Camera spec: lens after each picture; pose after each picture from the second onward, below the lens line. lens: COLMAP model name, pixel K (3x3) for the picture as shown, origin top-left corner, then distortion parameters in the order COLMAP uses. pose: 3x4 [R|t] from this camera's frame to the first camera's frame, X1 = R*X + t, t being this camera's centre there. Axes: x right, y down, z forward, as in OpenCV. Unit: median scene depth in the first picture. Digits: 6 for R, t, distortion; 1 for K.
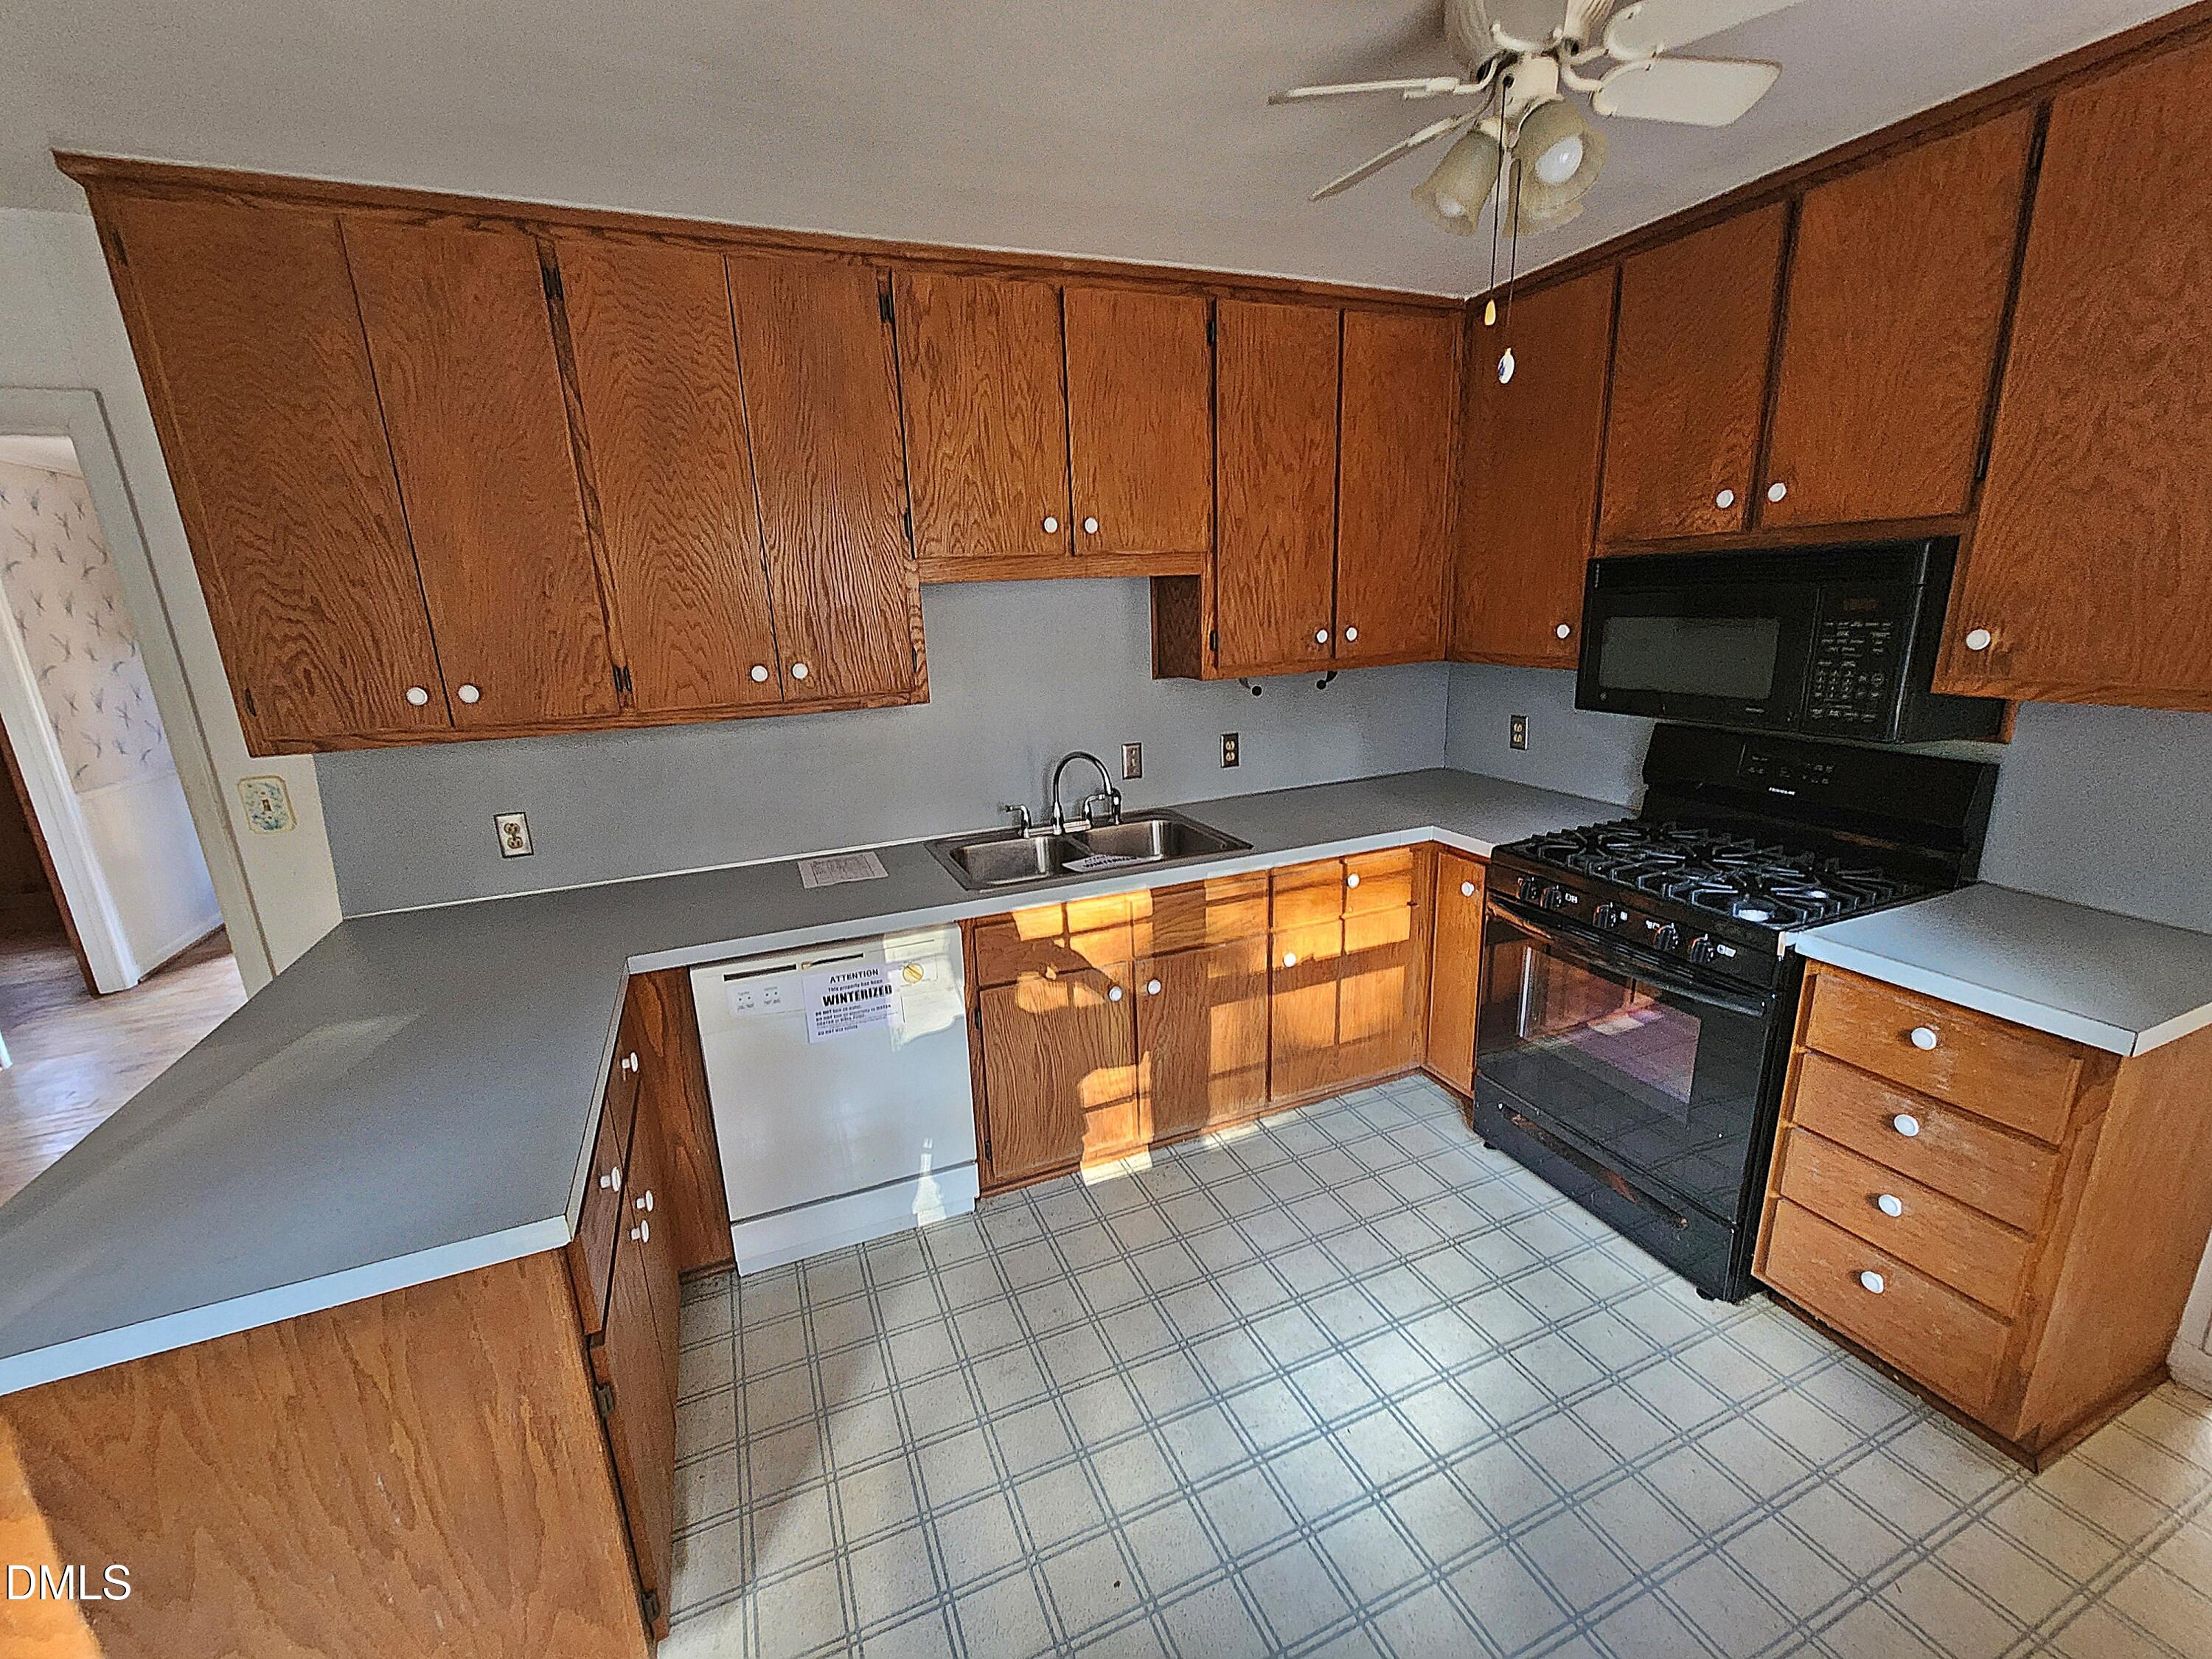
lens RADIAL K [[901.8, 0, 1090.1], [0, 901.8, 830.3], [0, 0, 1]] dist [0.000346, -0.000063]
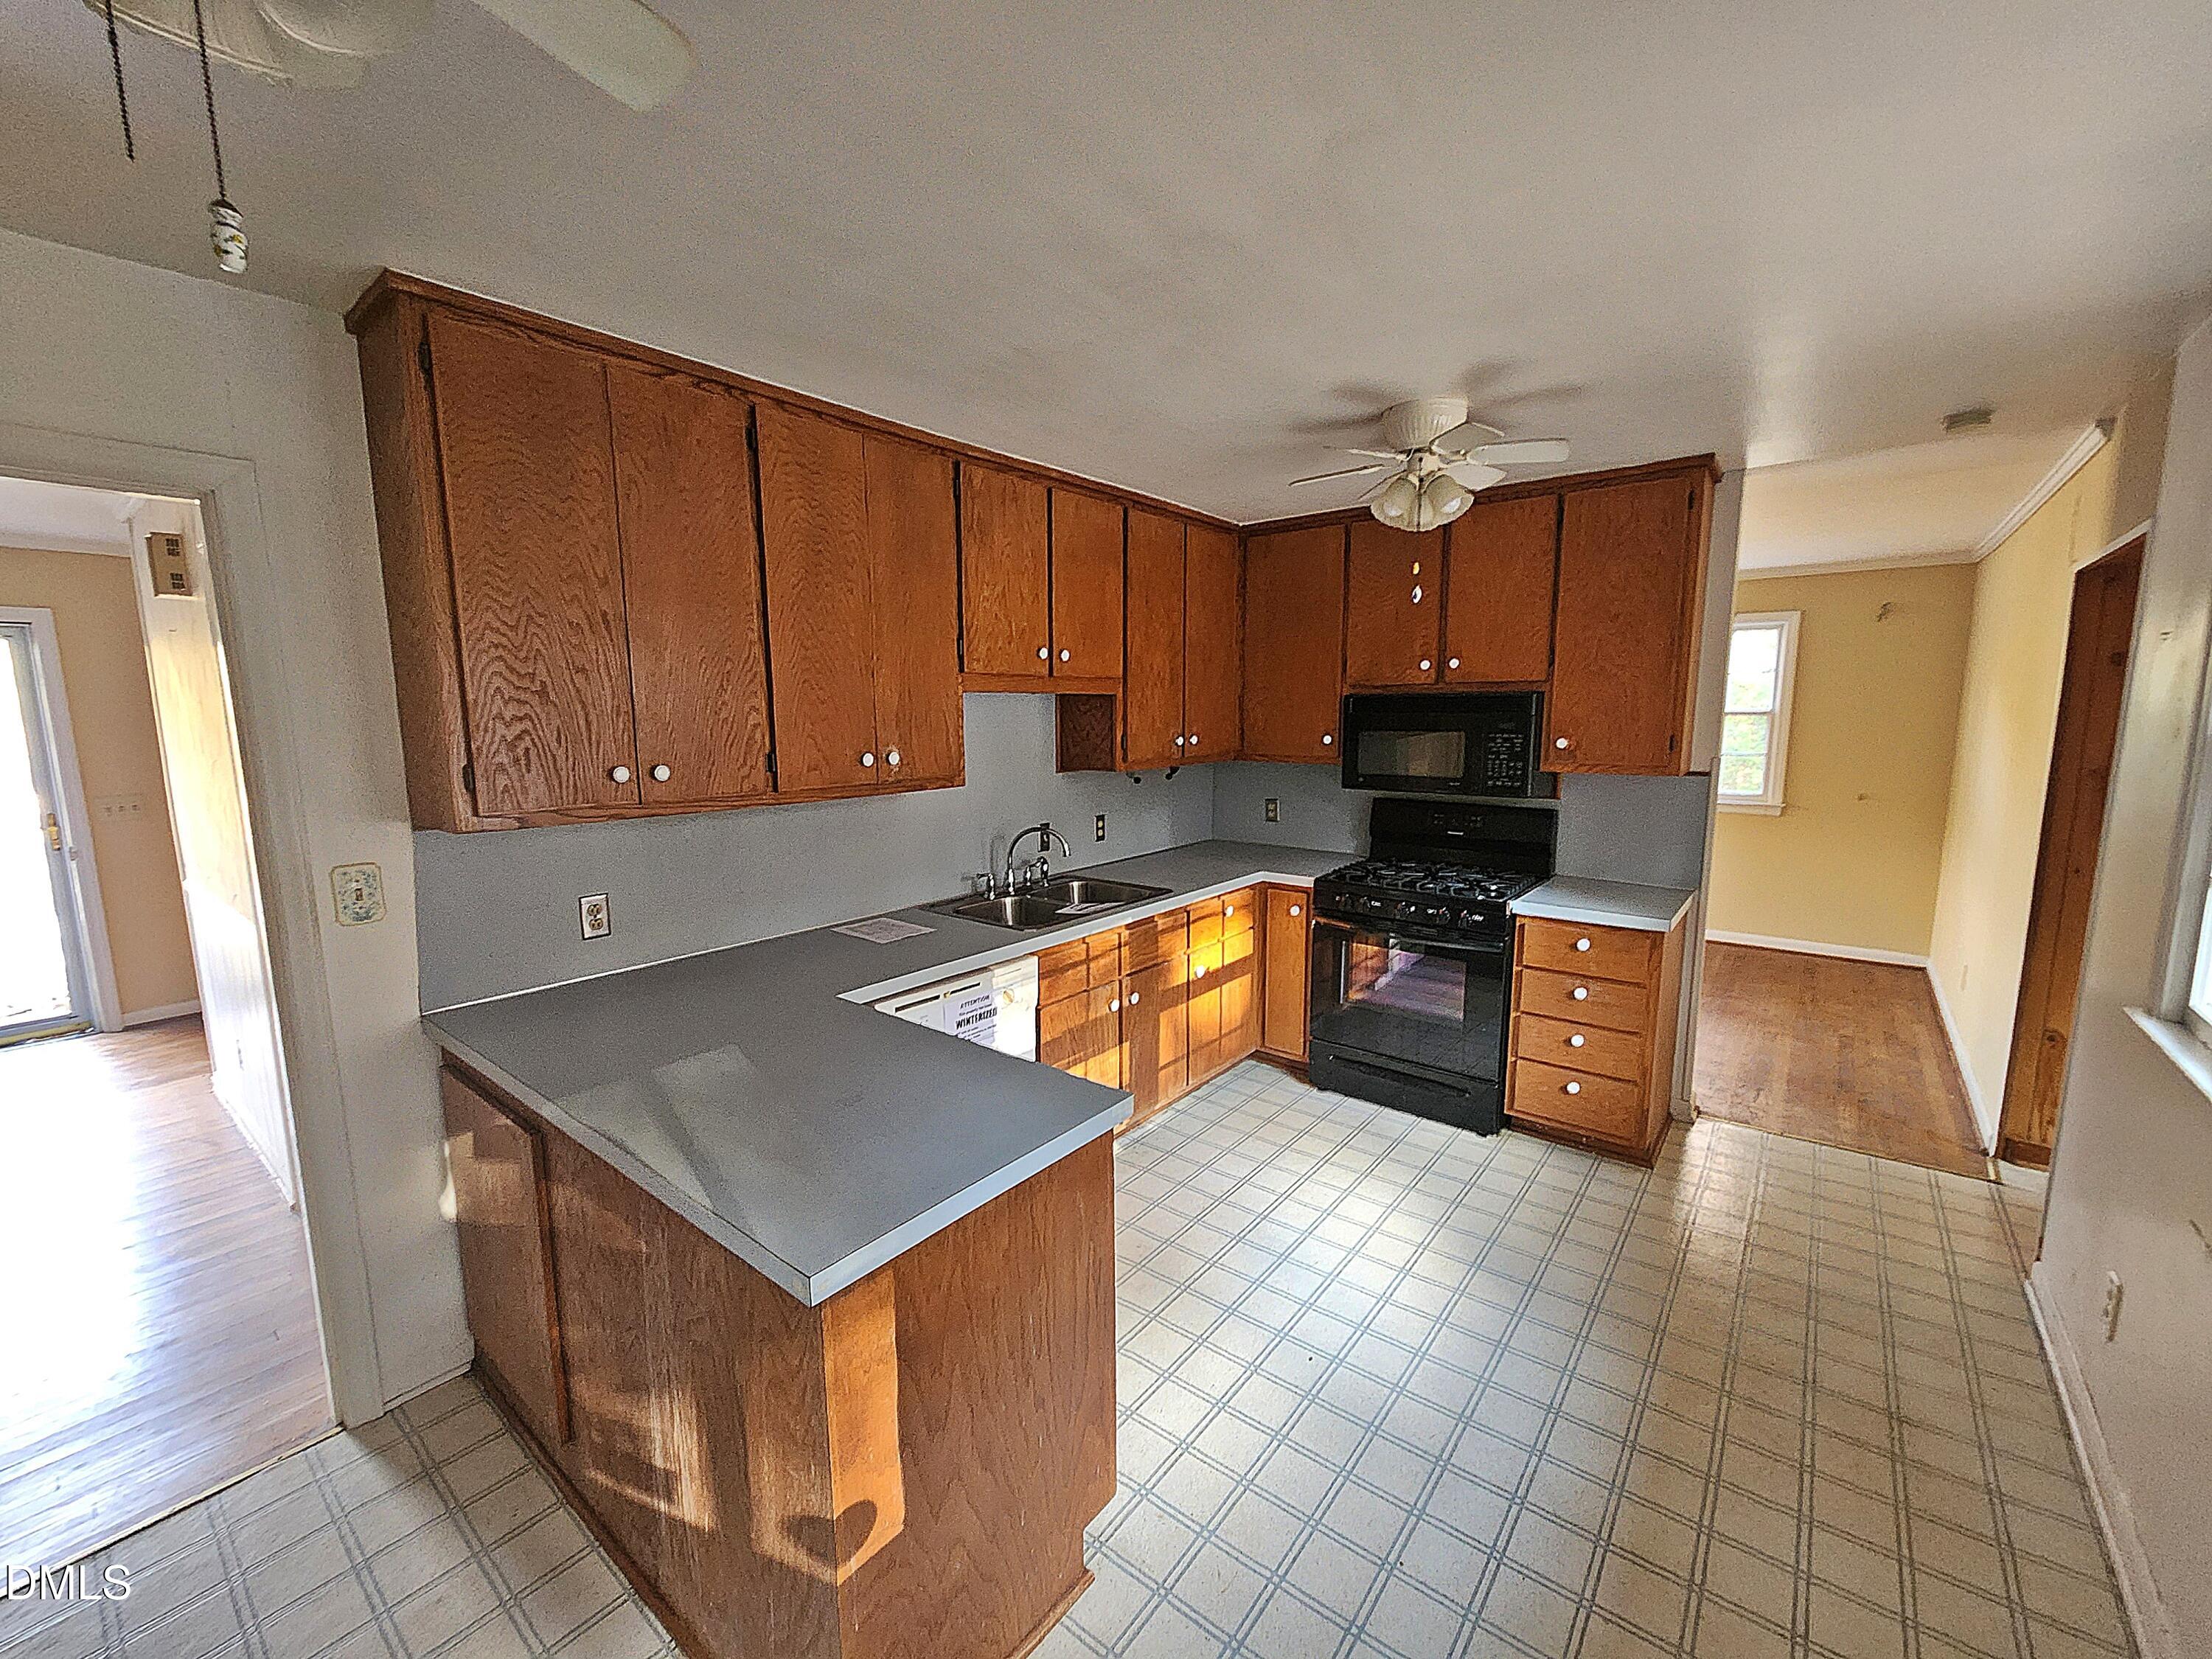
lens RADIAL K [[895.2, 0, 1085.4], [0, 895.2, 830.4], [0, 0, 1]] dist [0.002099, -0.003429]
pose [[0.882585, -0.029559, 0.469222, -0.665319], [0.089990, 0.990190, -0.106888, 0.071634], [-0.461460, 0.136563, 0.876587, -0.161933]]
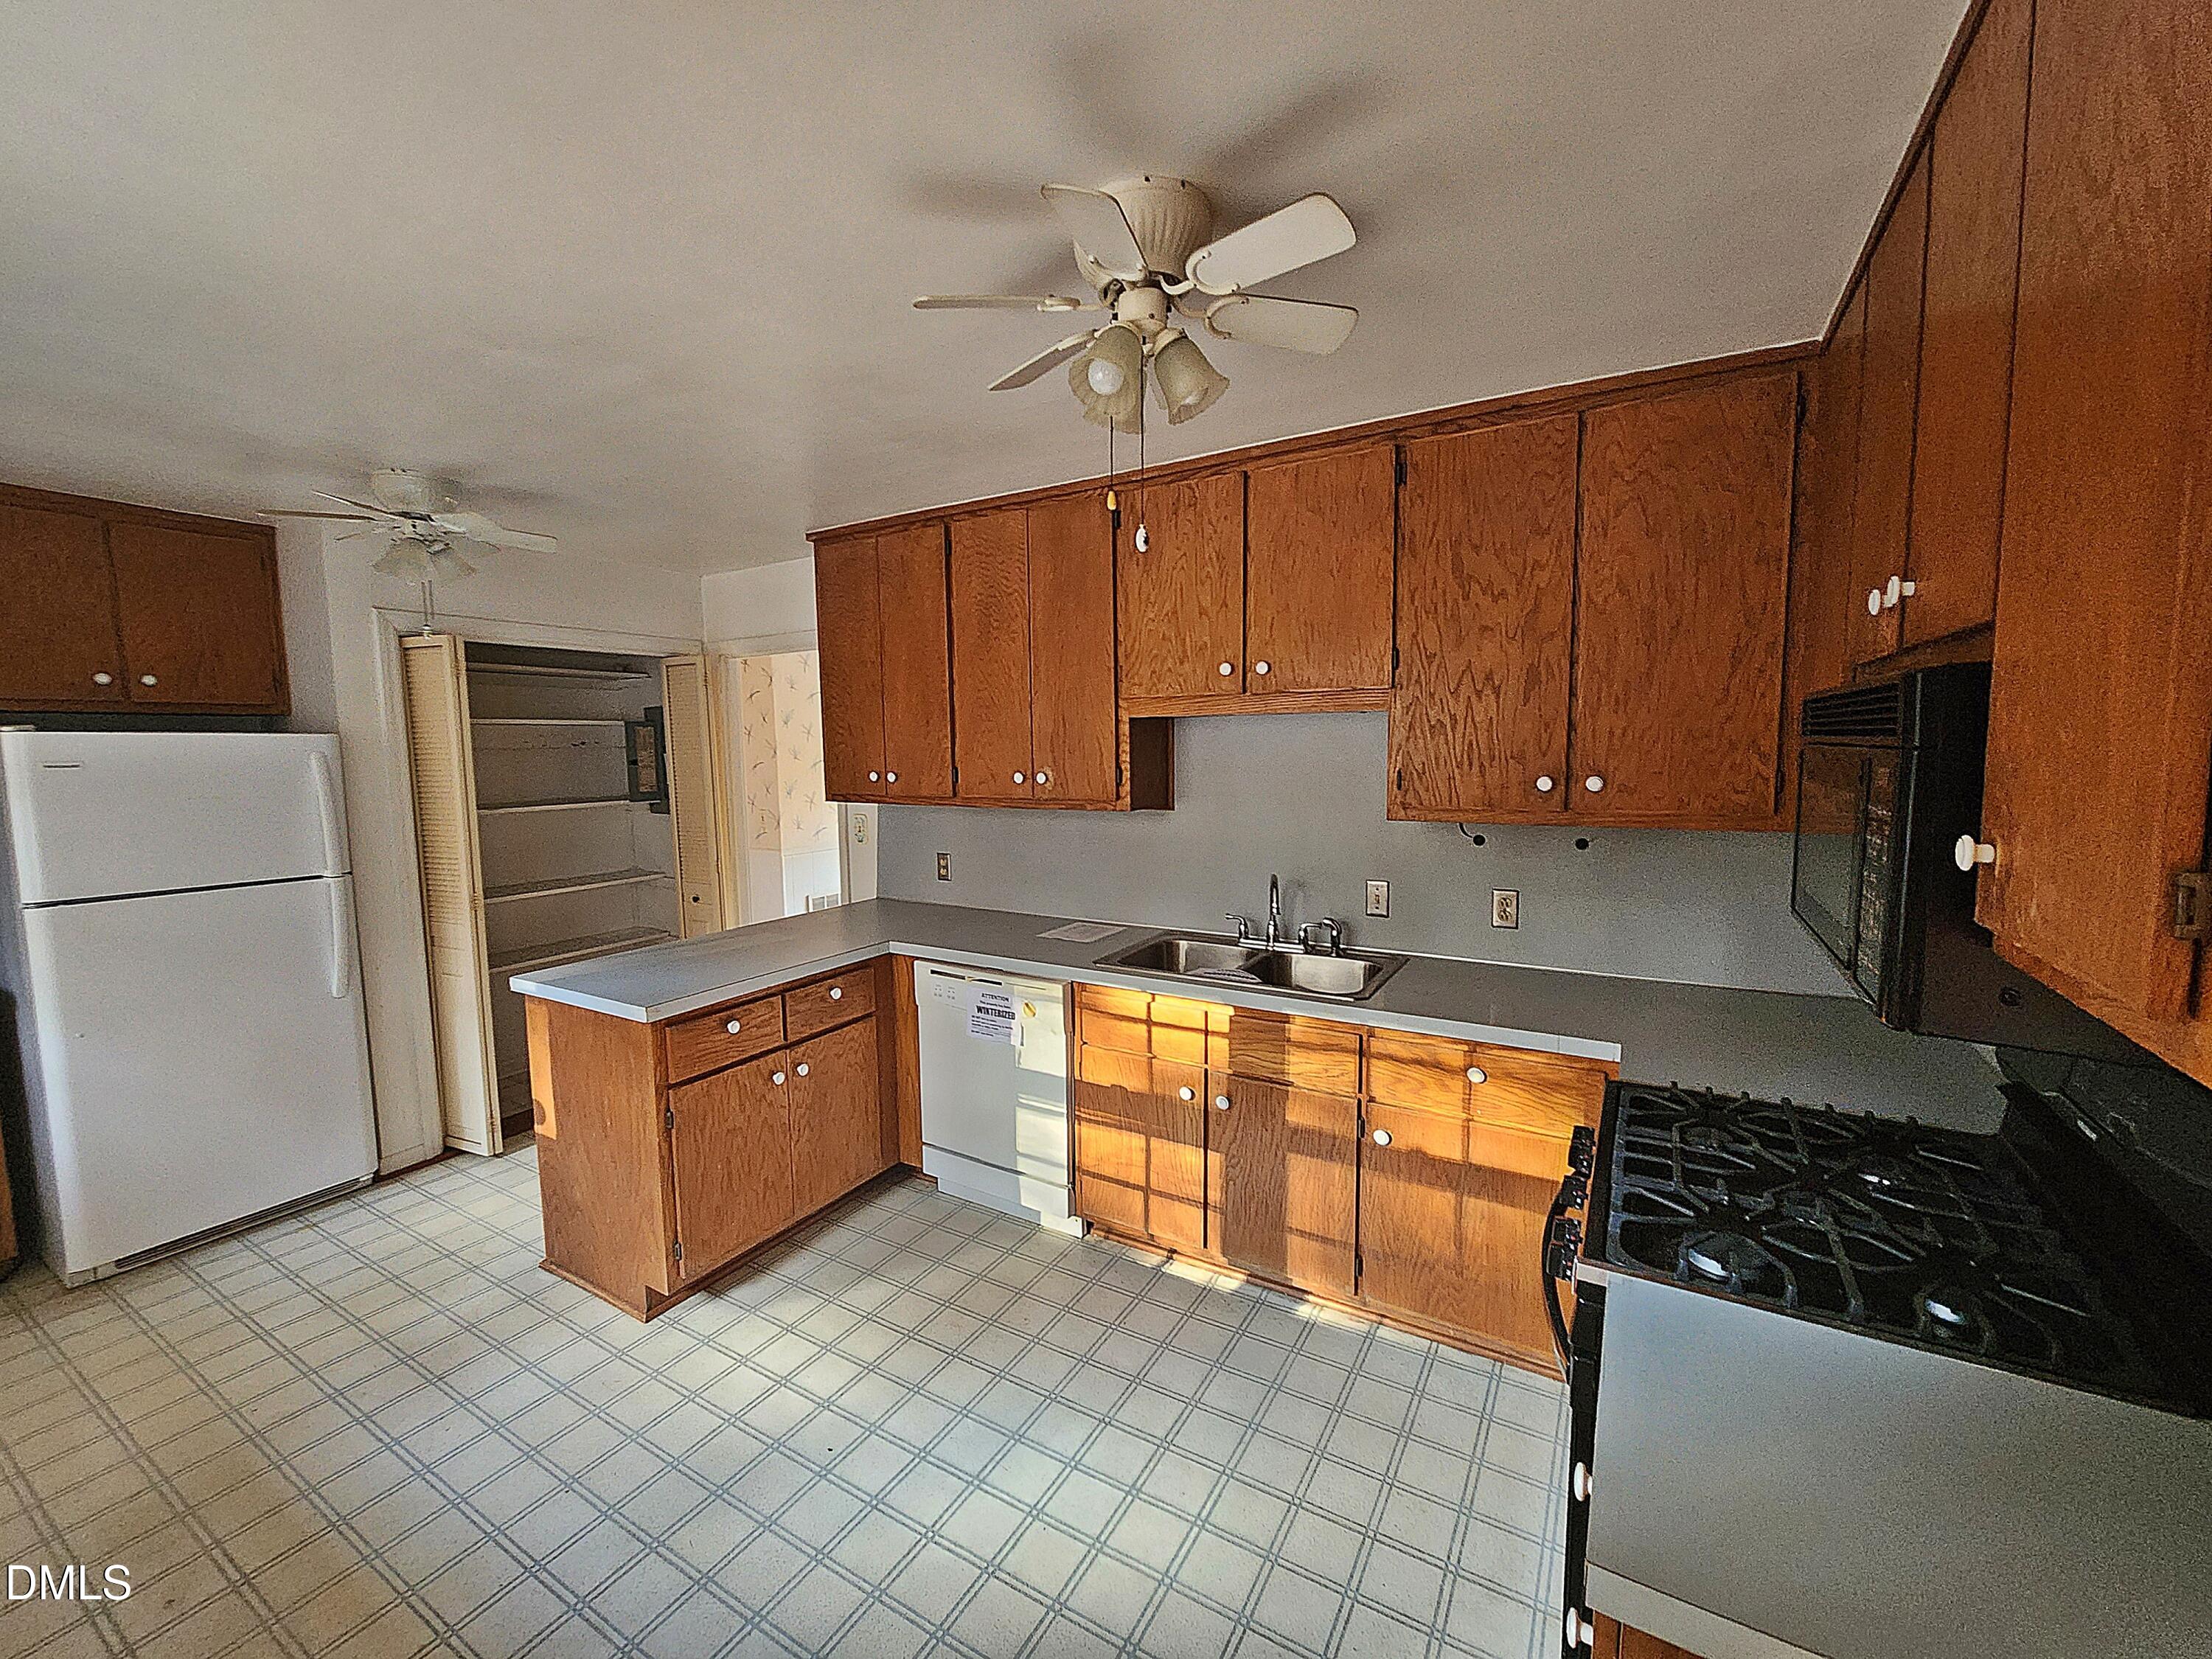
lens RADIAL K [[913.9, 0, 1087.5], [0, 913.9, 835.8], [0, 0, 1]] dist [-0.000671, 0.000130]
pose [[0.588002, 0.113373, -0.800875, 0.871949], [-0.214216, 0.976601, -0.019028, -0.078342], [0.779978, 0.182748, 0.598530, 0.224003]]
